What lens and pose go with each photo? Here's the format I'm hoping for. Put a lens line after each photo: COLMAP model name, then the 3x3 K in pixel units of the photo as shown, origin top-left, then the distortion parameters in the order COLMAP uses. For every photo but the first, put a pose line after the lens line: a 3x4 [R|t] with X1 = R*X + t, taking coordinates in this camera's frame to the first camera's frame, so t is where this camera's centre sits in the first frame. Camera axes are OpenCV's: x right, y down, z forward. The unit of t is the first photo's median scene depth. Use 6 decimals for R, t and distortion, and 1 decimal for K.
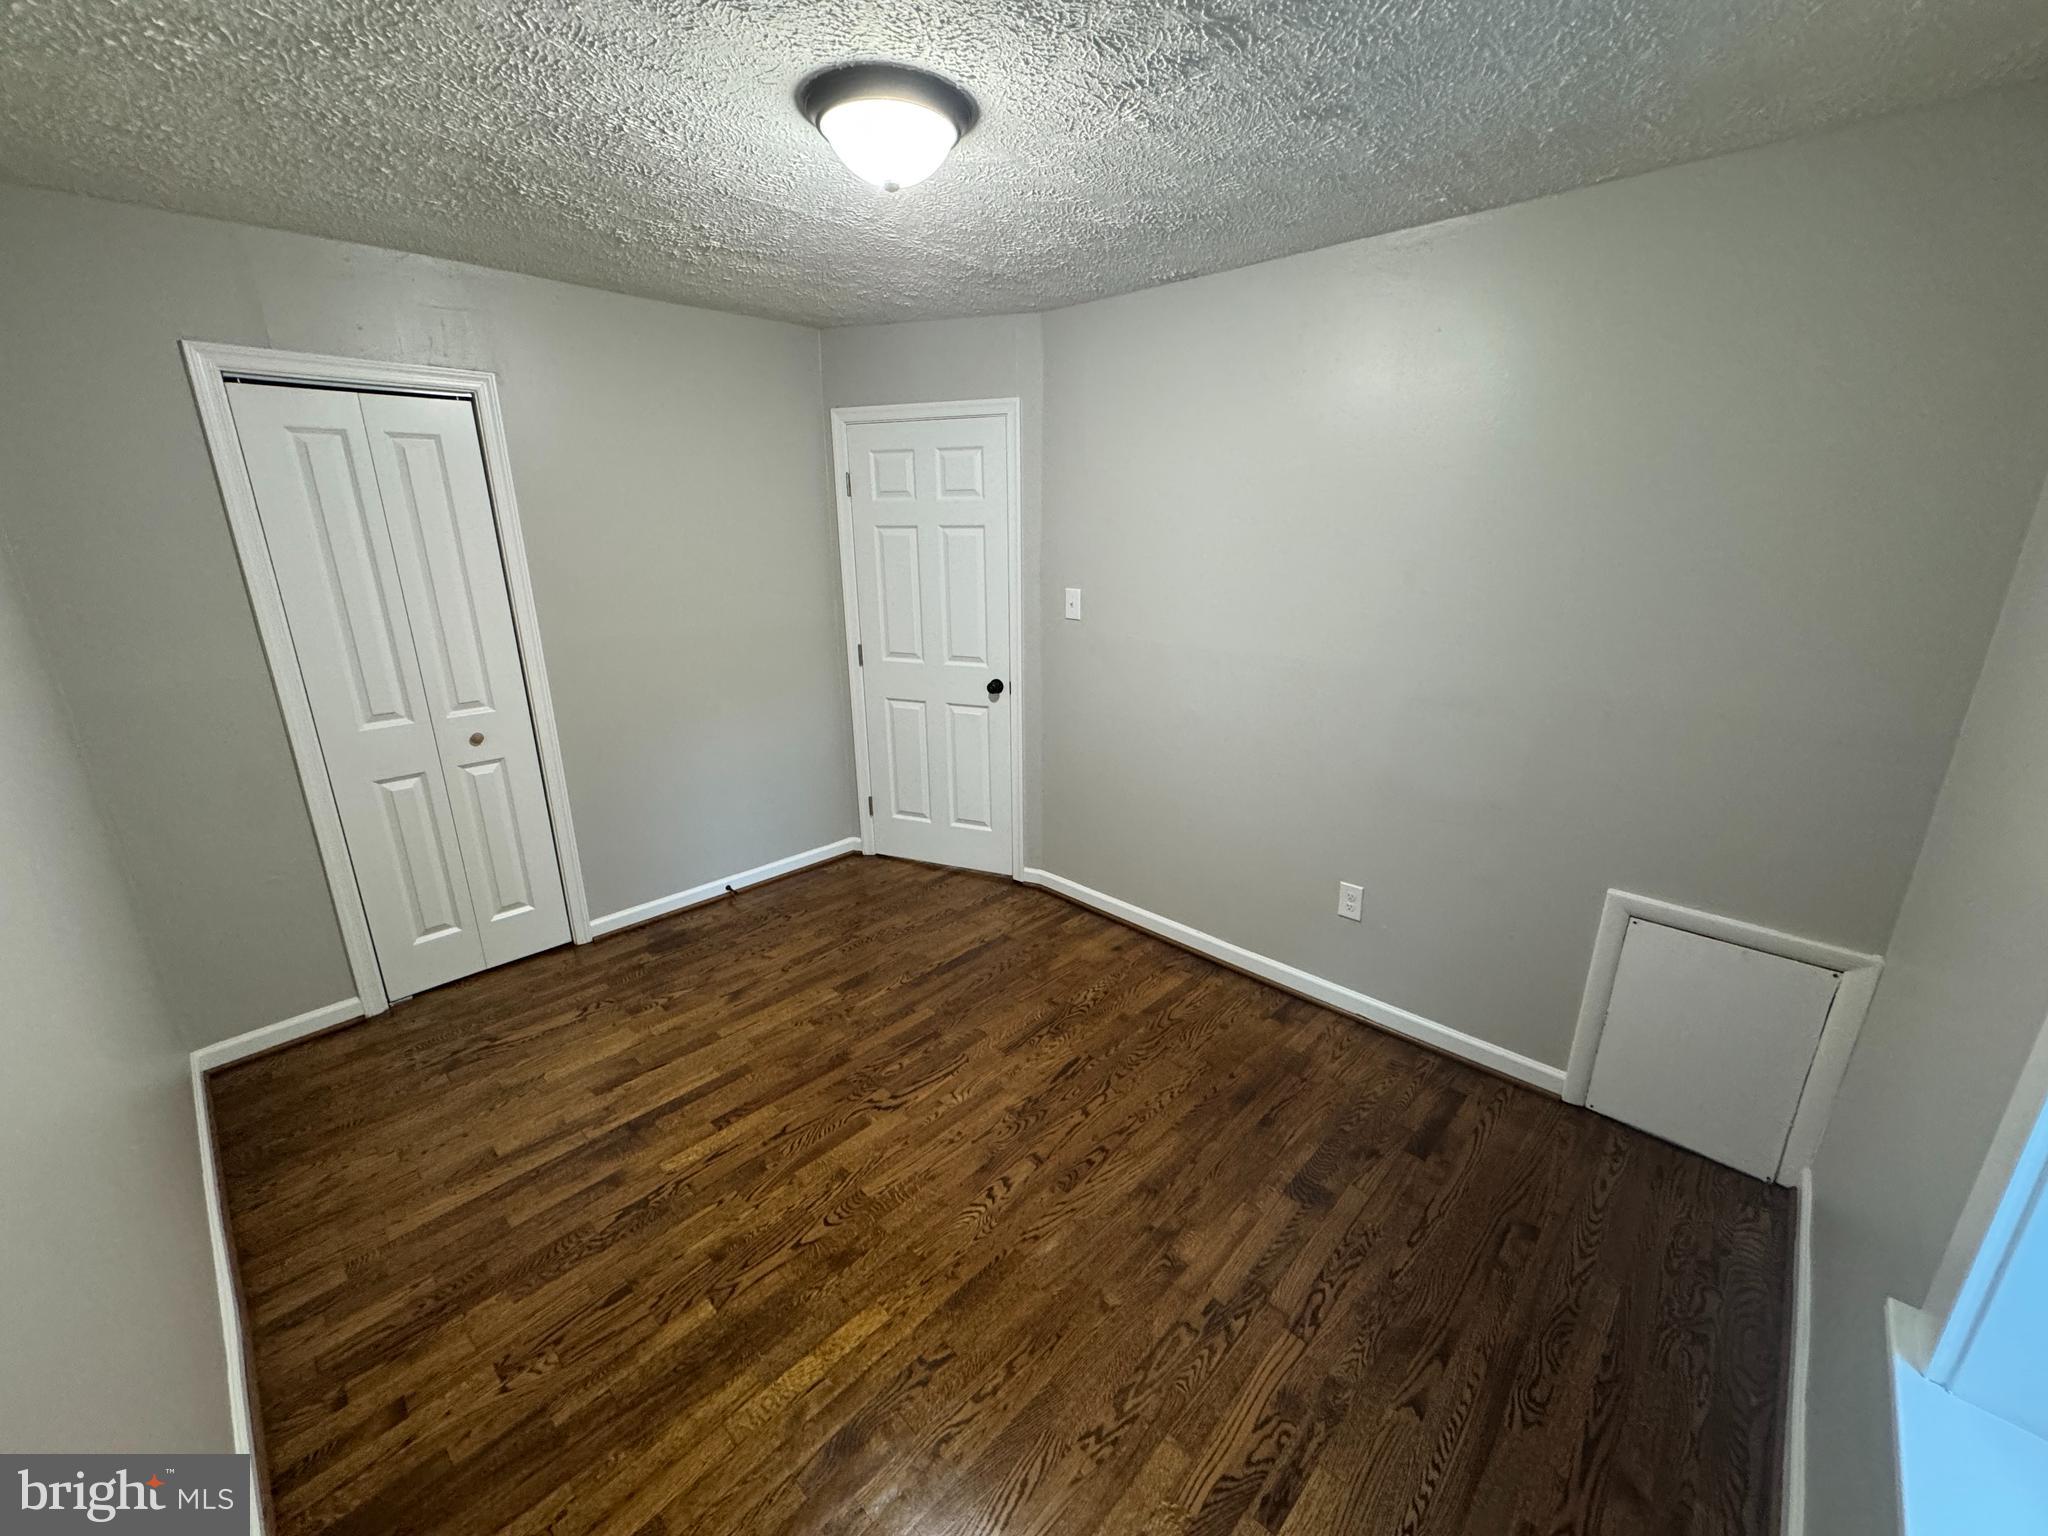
lens RADIAL K [[820.9, 0, 1025.5], [0, 820.9, 768.8], [0, 0, 1]] dist [-0.000364, -0.000366]
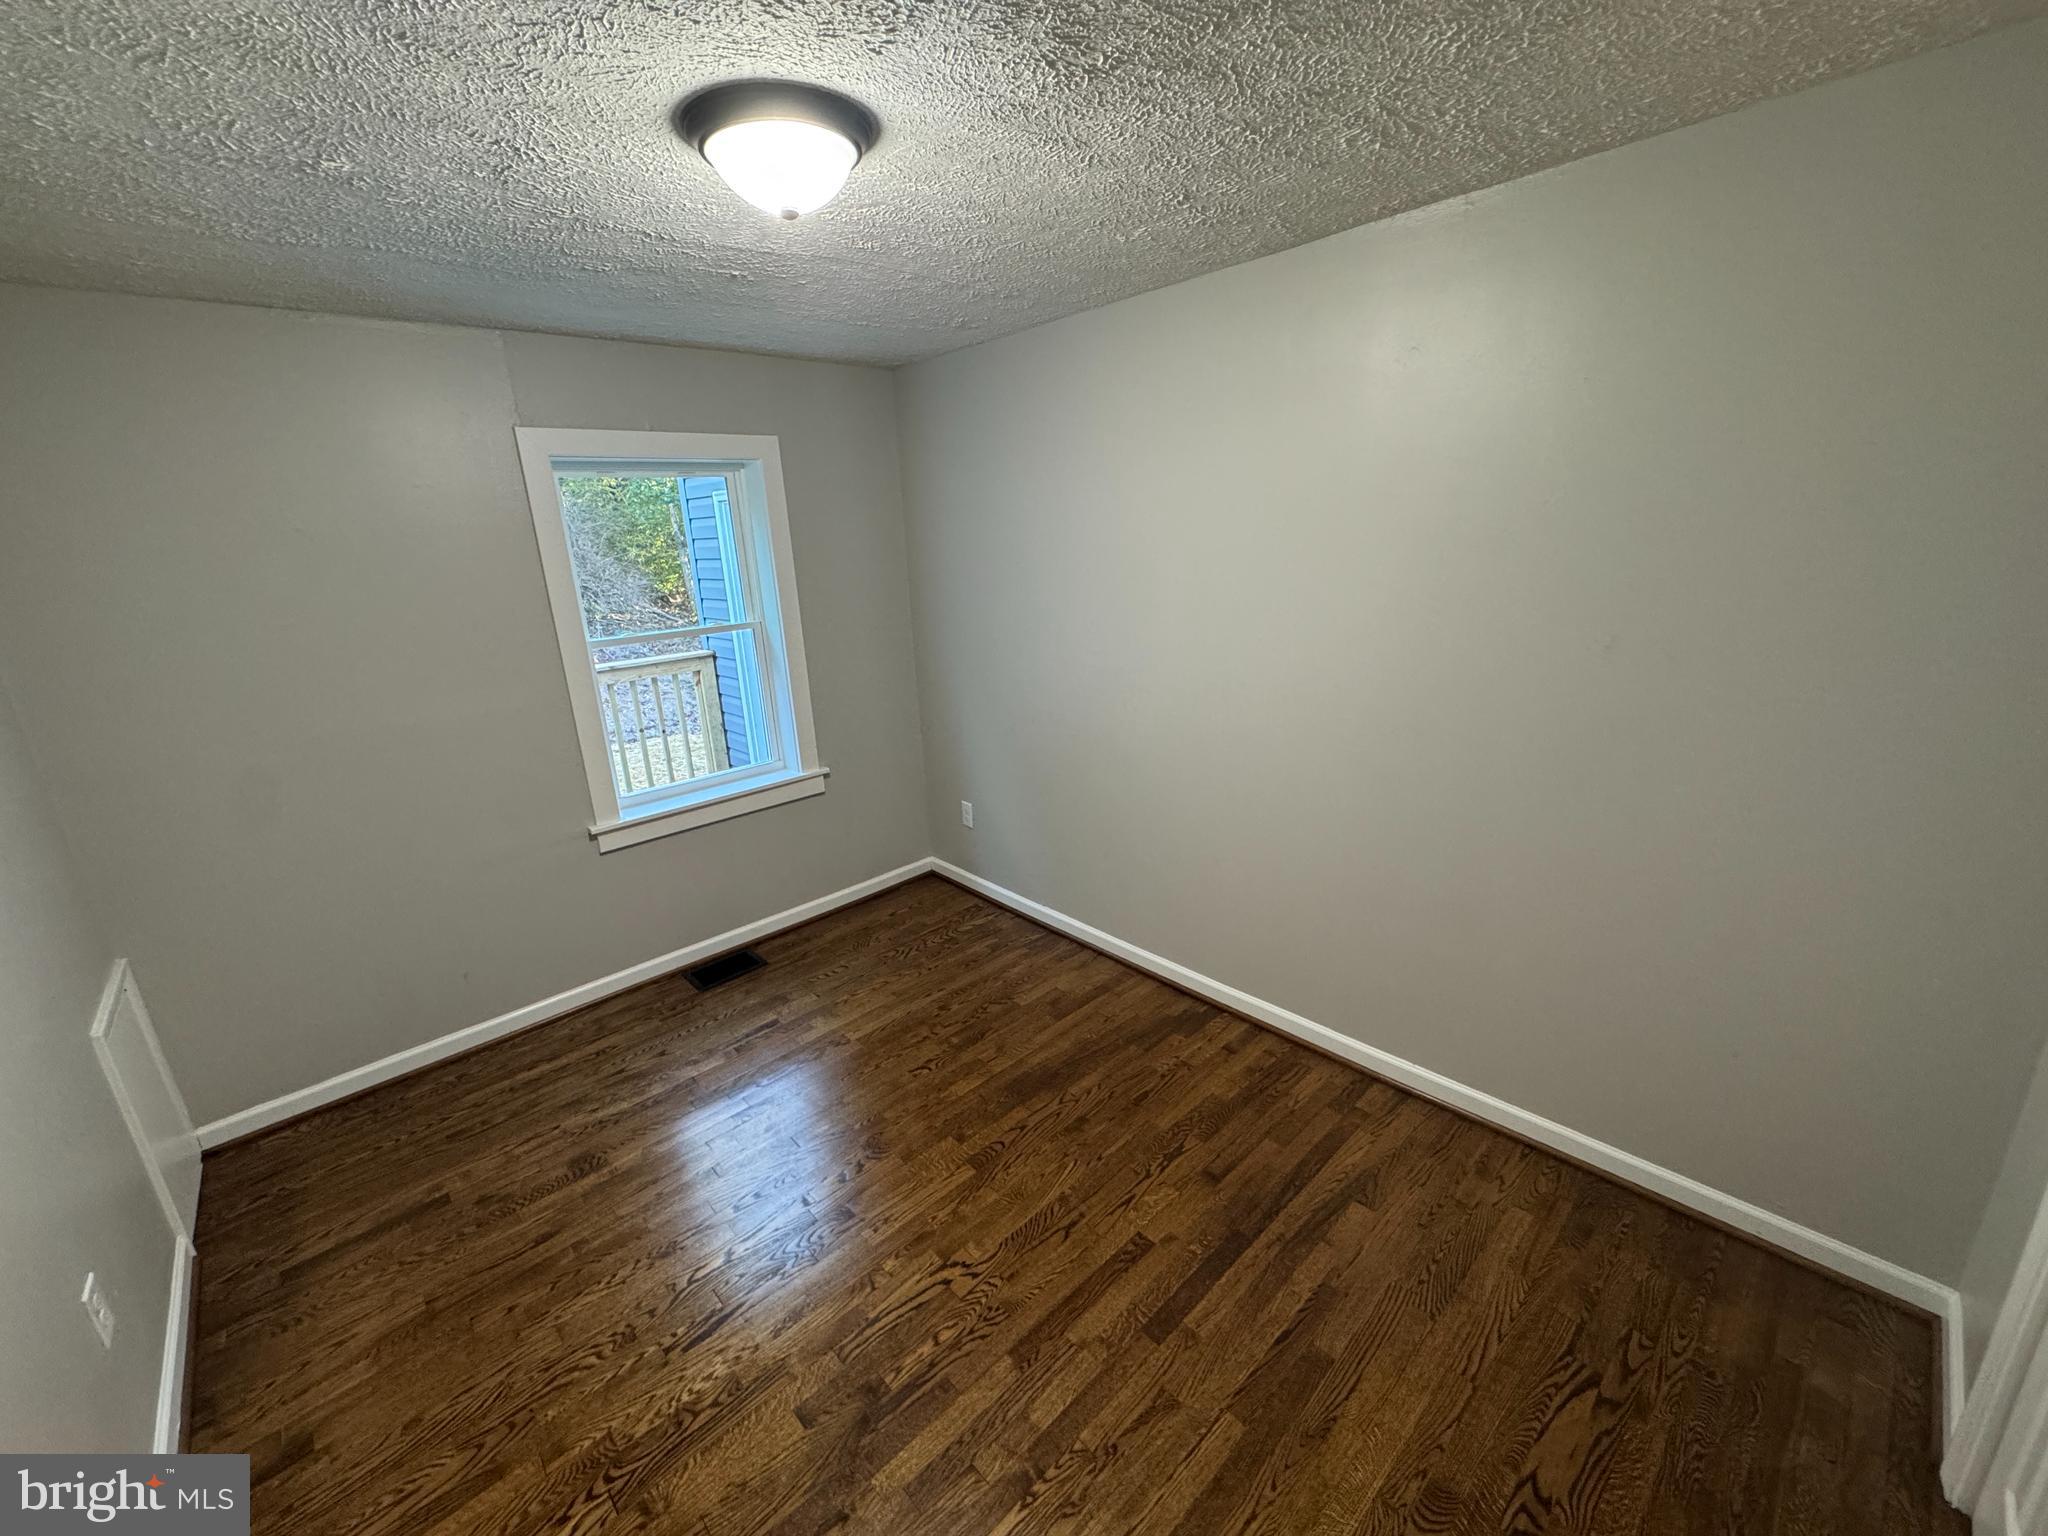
lens RADIAL K [[820.9, 0, 1025.5], [0, 820.9, 768.8], [0, 0, 1]] dist [-0.000364, -0.000366]
pose [[-0.996823, 0.030817, 0.073451, -0.338330], [0.066530, 0.829188, 0.554997, -0.495596], [-0.043801, 0.558120, -0.828603, 1.498985]]
